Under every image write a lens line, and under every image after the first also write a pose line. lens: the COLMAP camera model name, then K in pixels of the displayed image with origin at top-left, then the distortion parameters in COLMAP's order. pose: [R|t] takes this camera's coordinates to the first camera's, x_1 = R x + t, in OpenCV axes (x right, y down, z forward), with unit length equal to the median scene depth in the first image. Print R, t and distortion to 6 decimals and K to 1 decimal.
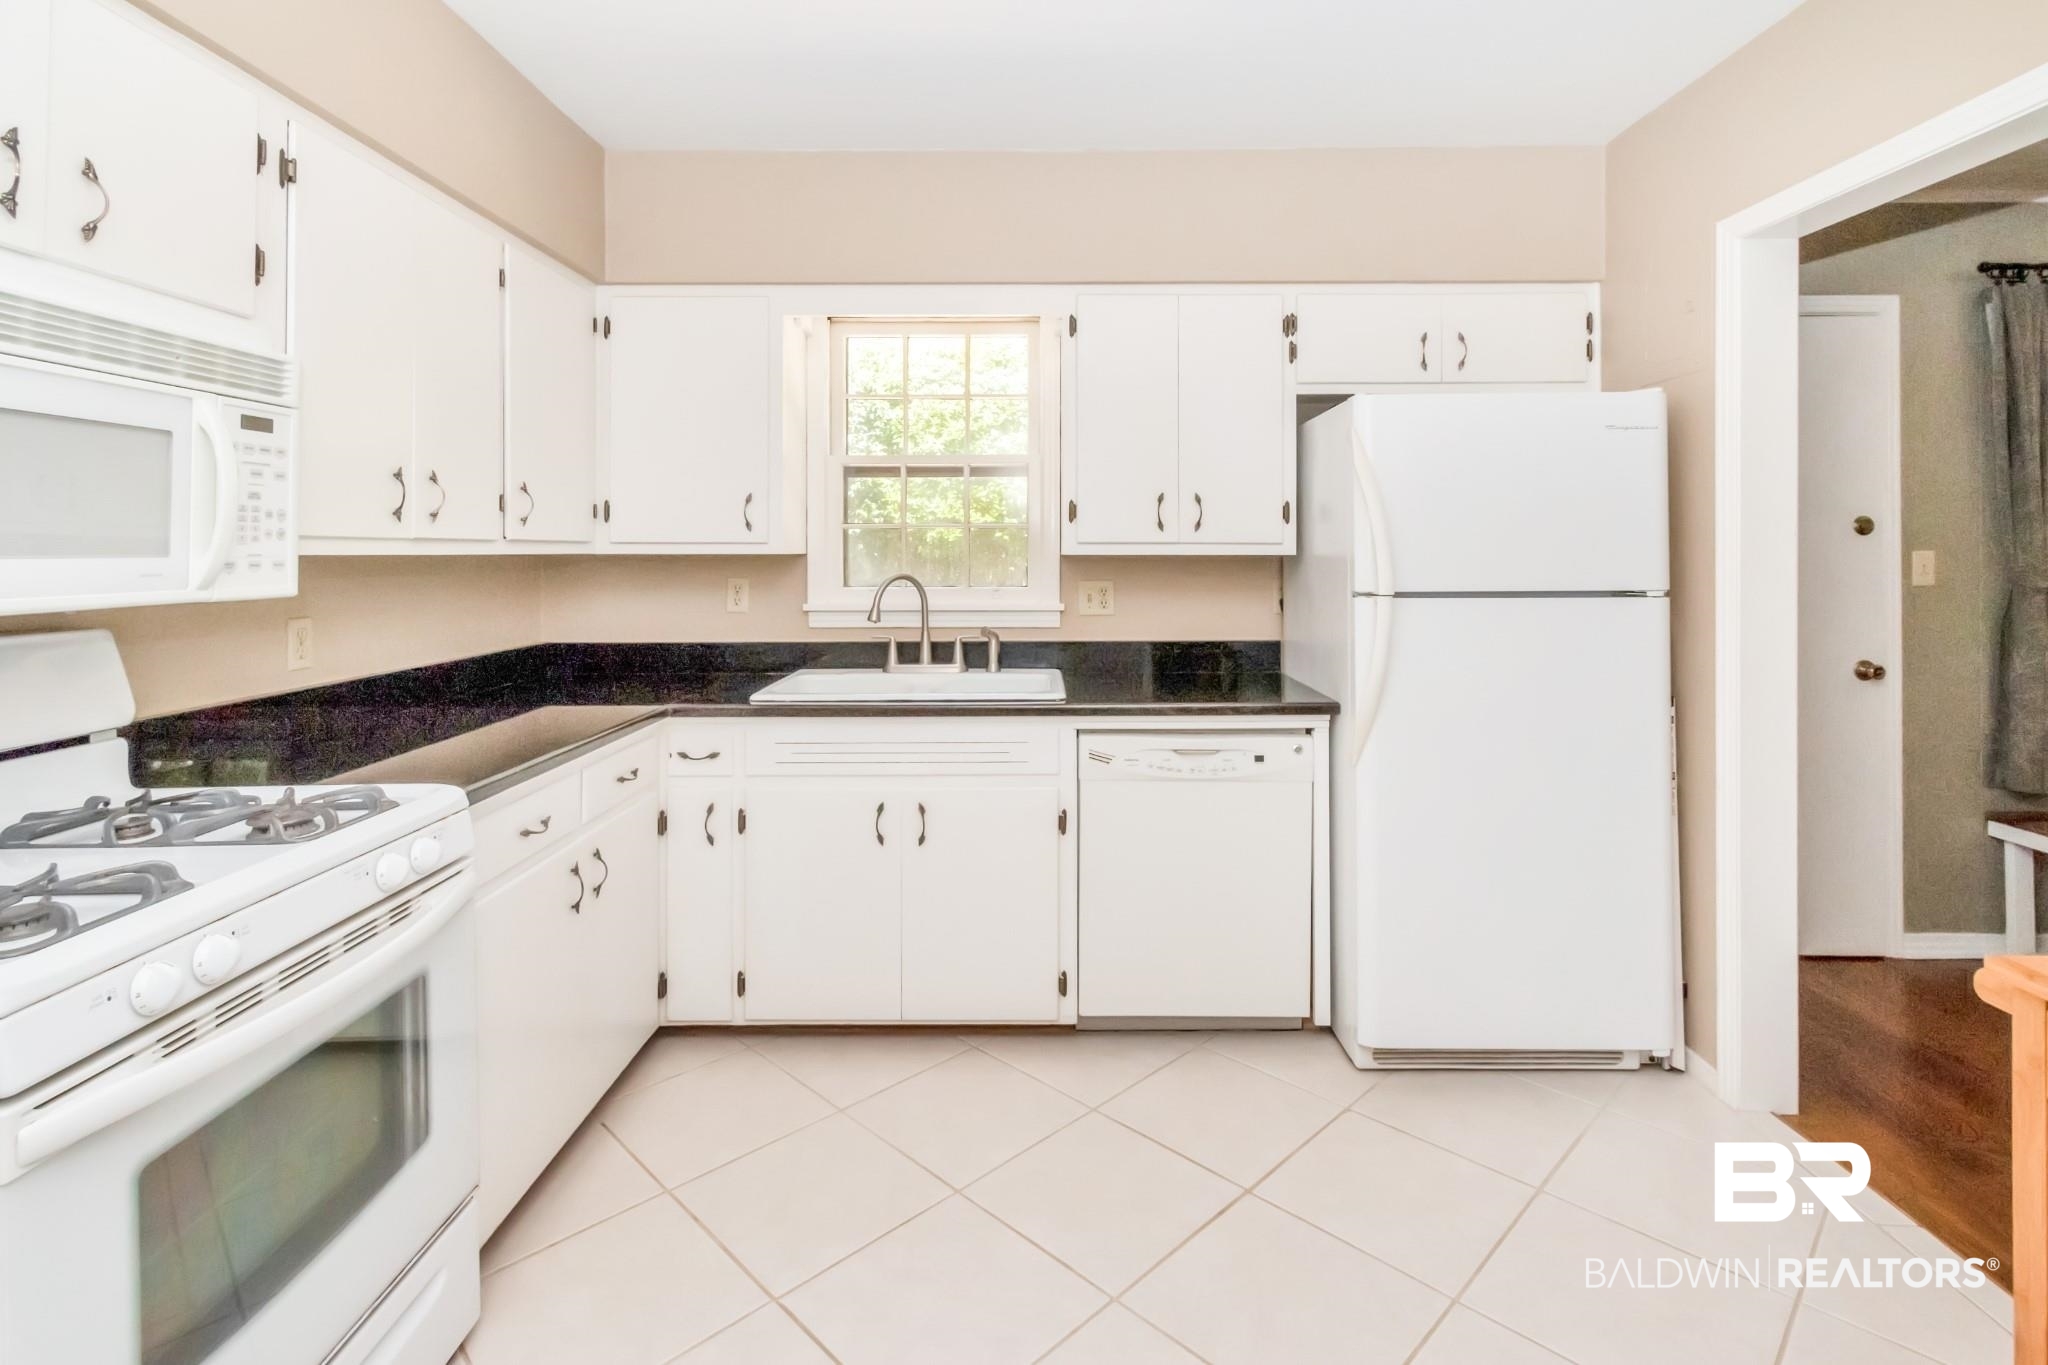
lens RADIAL K [[963.8, 0, 1036.7], [0, 963.8, 547.6], [0, 0, 1]] dist [0.001764, -0.000607]
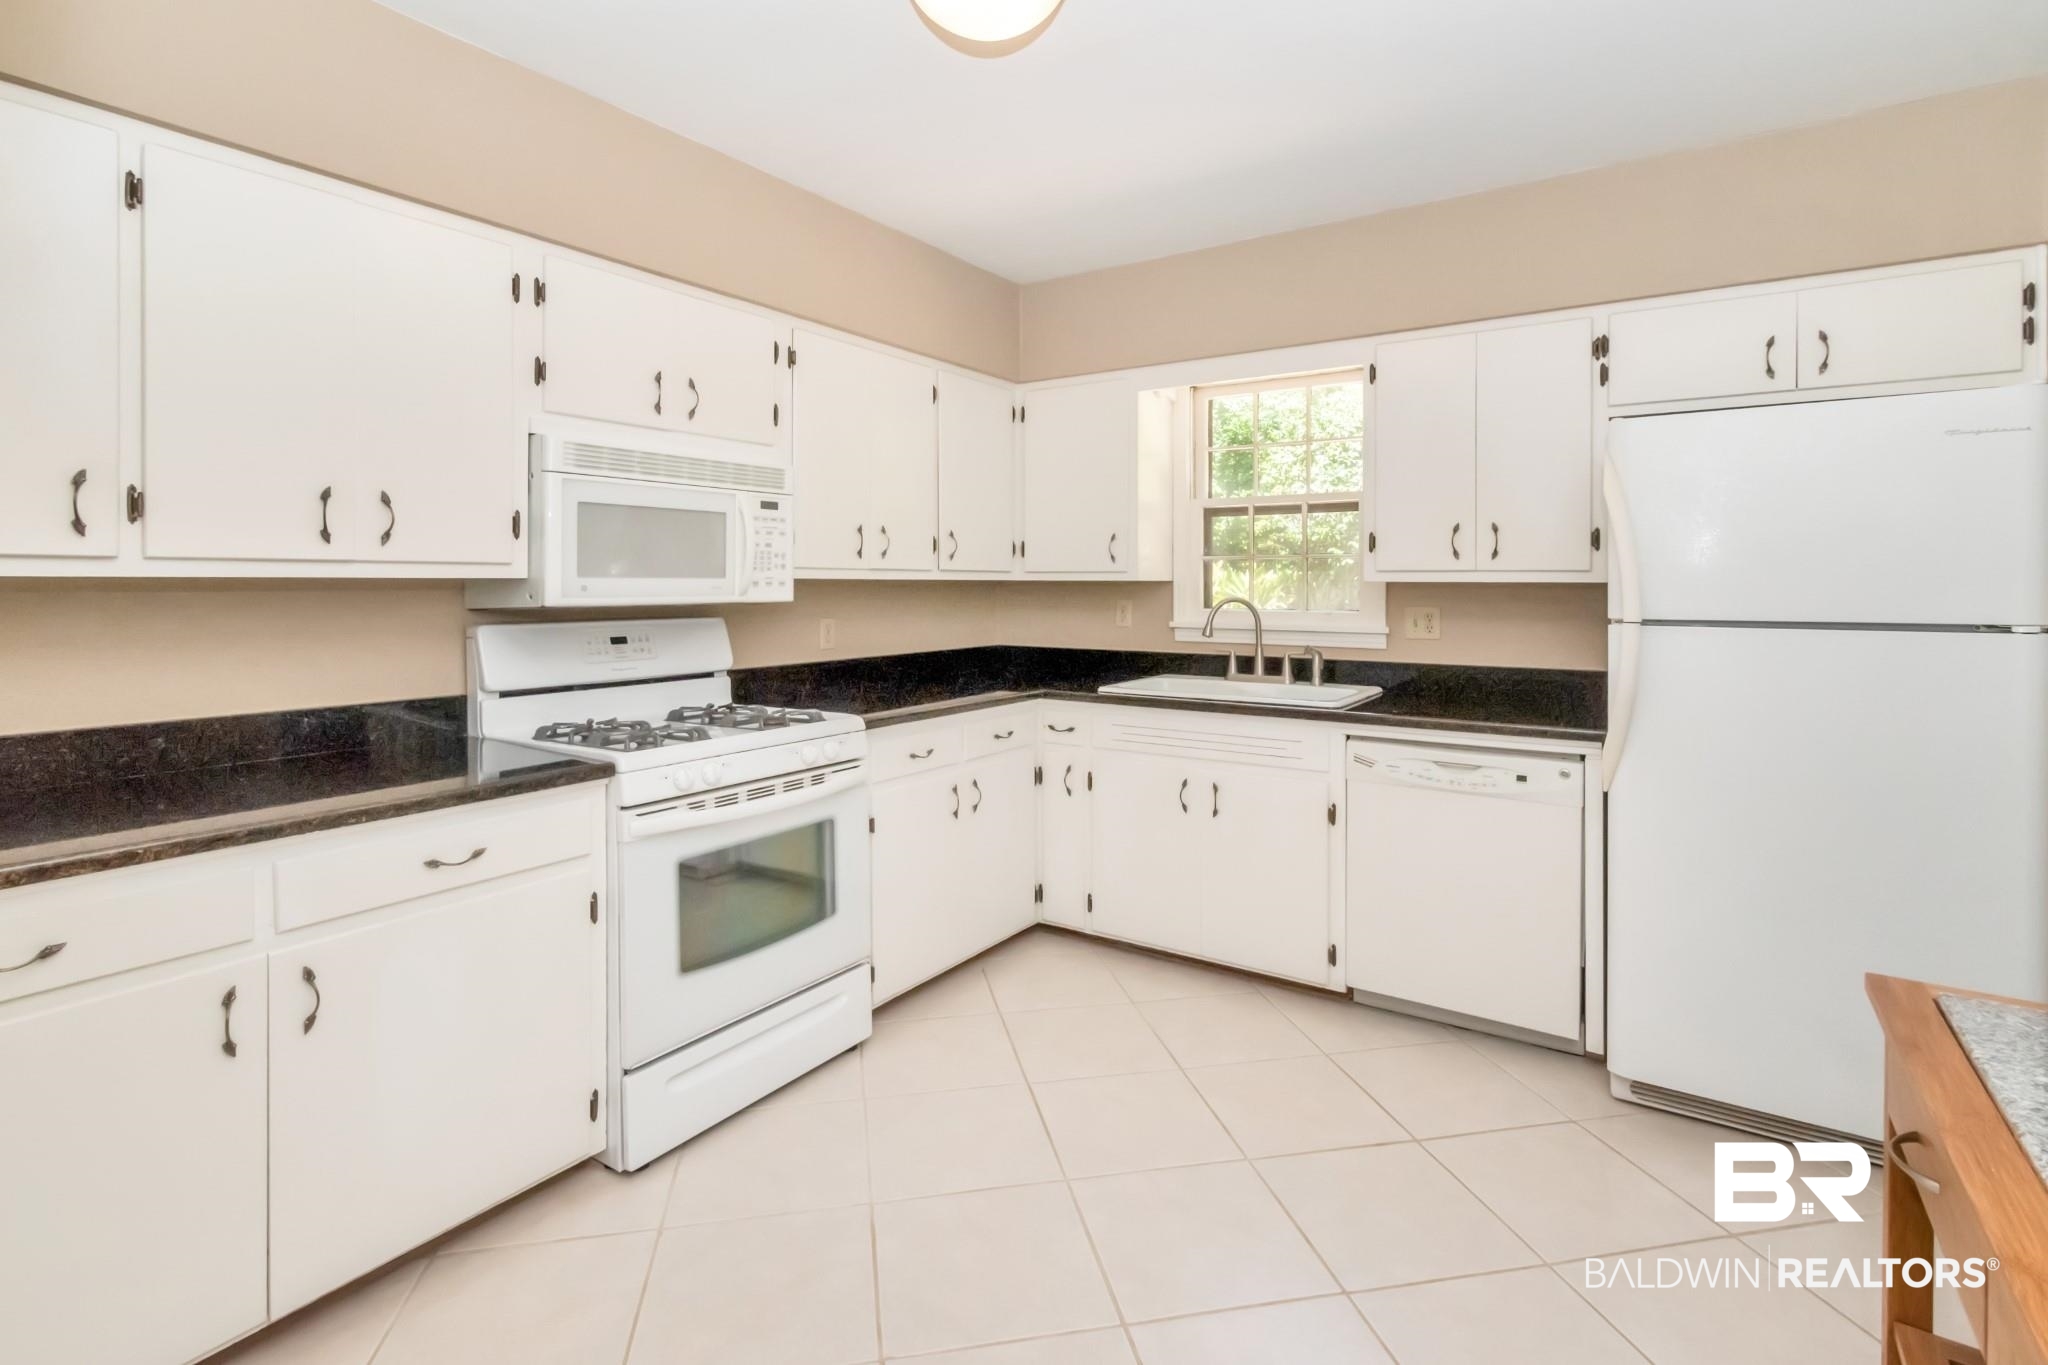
lens RADIAL K [[963.8, 0, 1052.1], [0, 963.8, 591.6], [0, 0, 1]] dist [0.001764, -0.000607]
pose [[0.841370, 0.007755, -0.540404, 0.356635], [-0.001490, 0.999927, 0.012031, 0.006570], [0.540458, -0.009317, 0.841319, -0.137977]]
